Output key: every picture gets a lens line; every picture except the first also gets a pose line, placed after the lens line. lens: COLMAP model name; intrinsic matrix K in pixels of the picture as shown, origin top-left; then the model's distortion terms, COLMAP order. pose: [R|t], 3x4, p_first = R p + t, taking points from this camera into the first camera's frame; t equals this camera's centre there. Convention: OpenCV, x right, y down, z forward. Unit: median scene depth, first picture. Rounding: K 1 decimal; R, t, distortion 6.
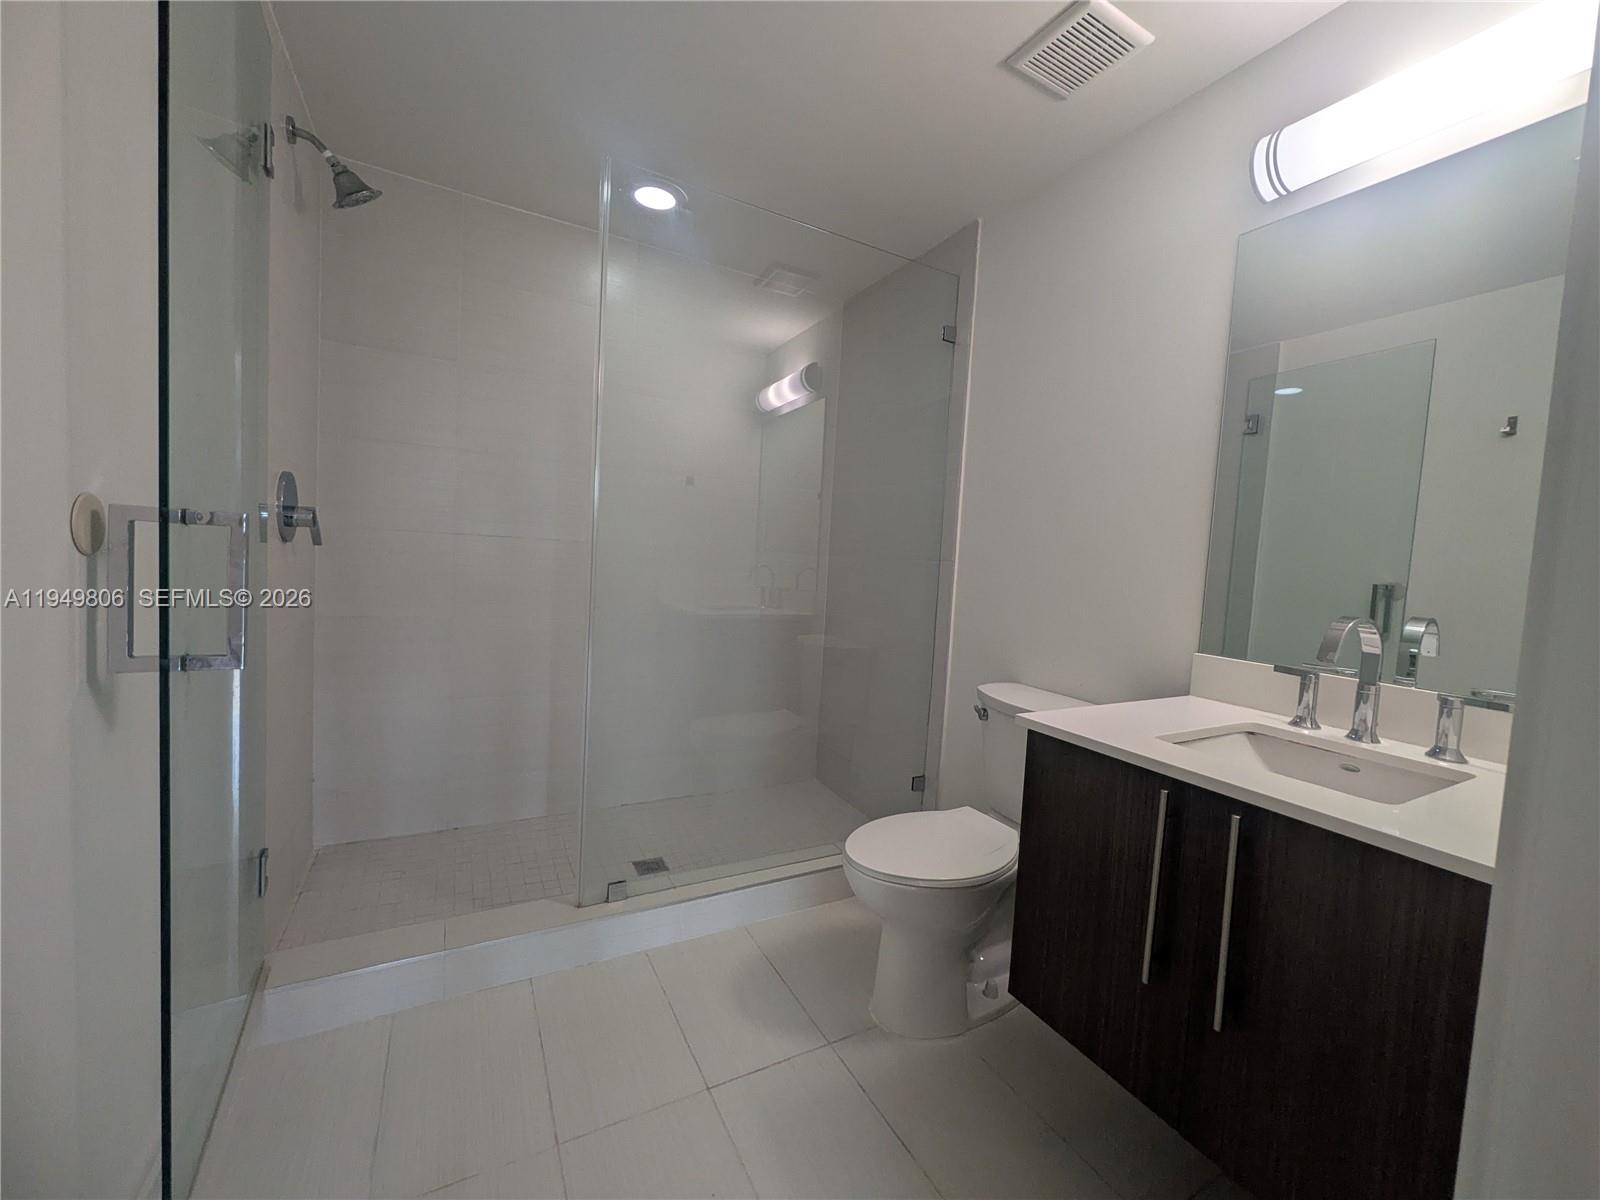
lens RADIAL K [[635.1, 0, 813.2], [0, 635.1, 594.6], [0, 0, 1]] dist [-0.002699, -0.000431]
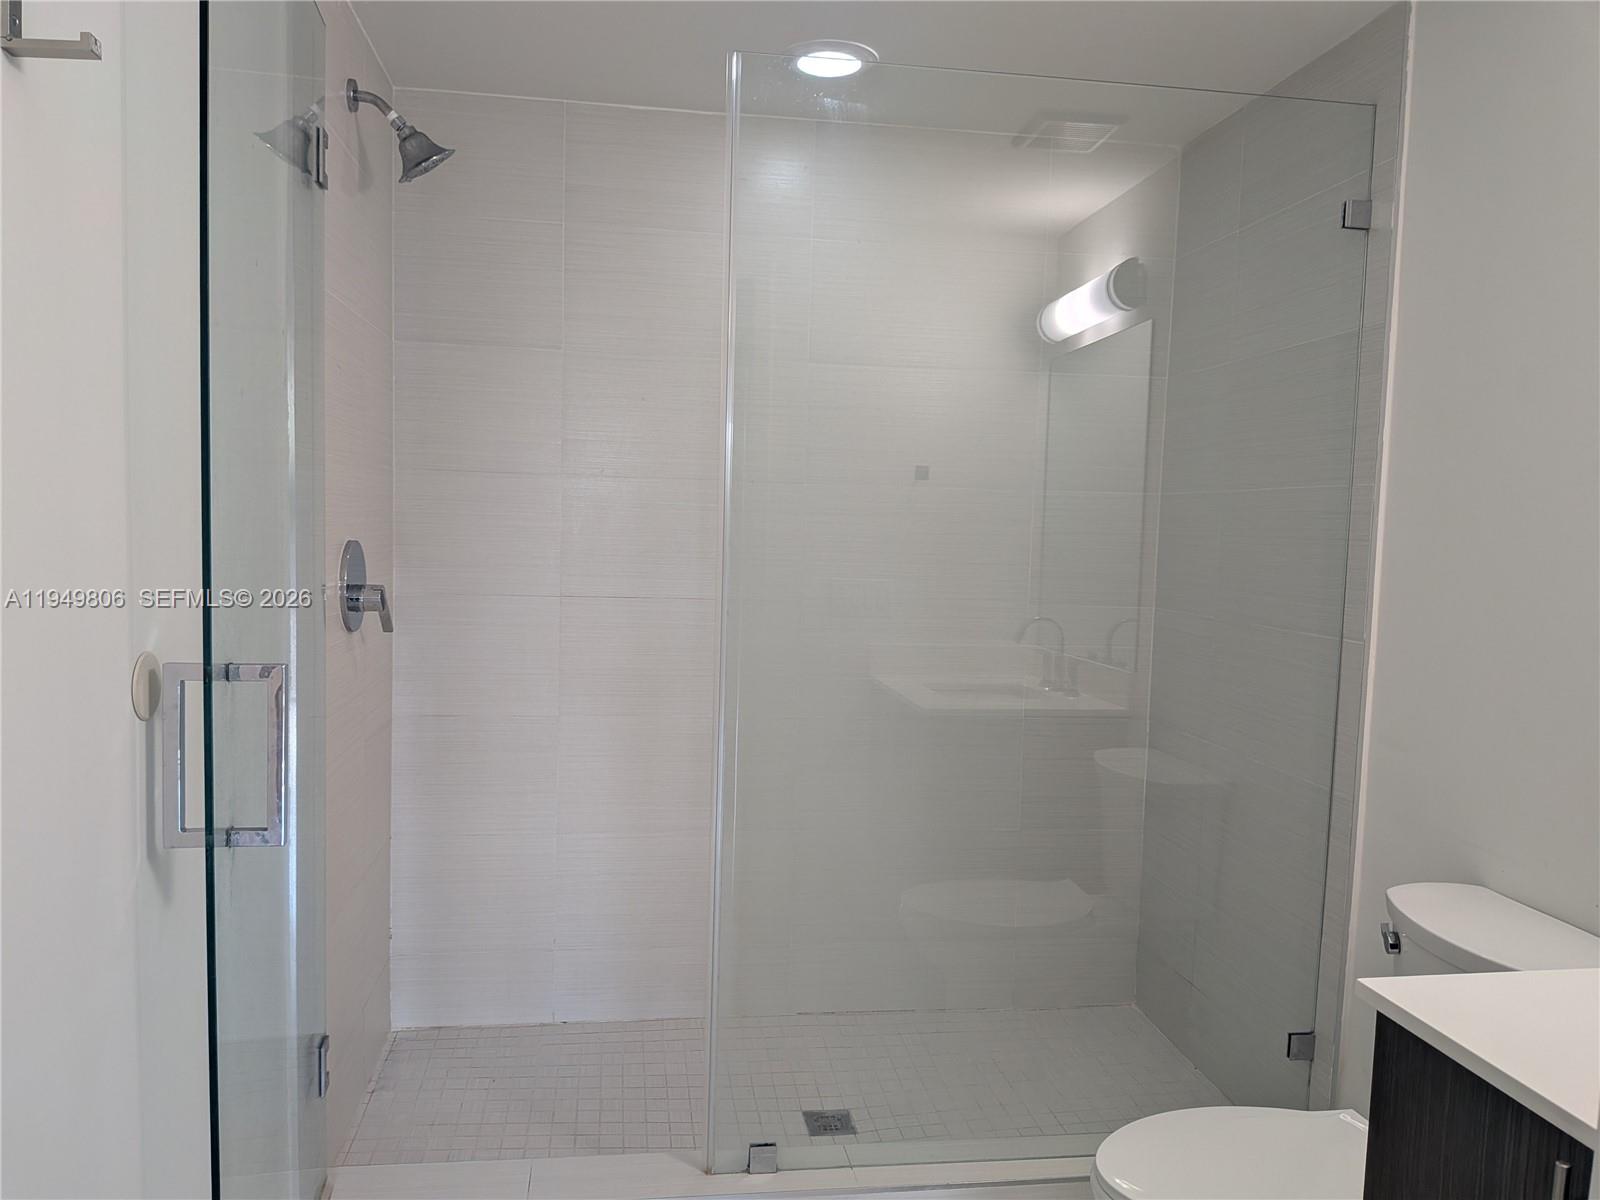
lens RADIAL K [[1181.2, 0, 800.0], [0, 1181.2, 600.0], [0, 0, 1]] dist [0.036463, -0.089217]
pose [[0.931558, -0.000615, -0.363593, 0.174745], [0.002948, 0.999978, 0.005860, -0.117541], [0.363582, -0.006530, 0.931539, -0.123351]]
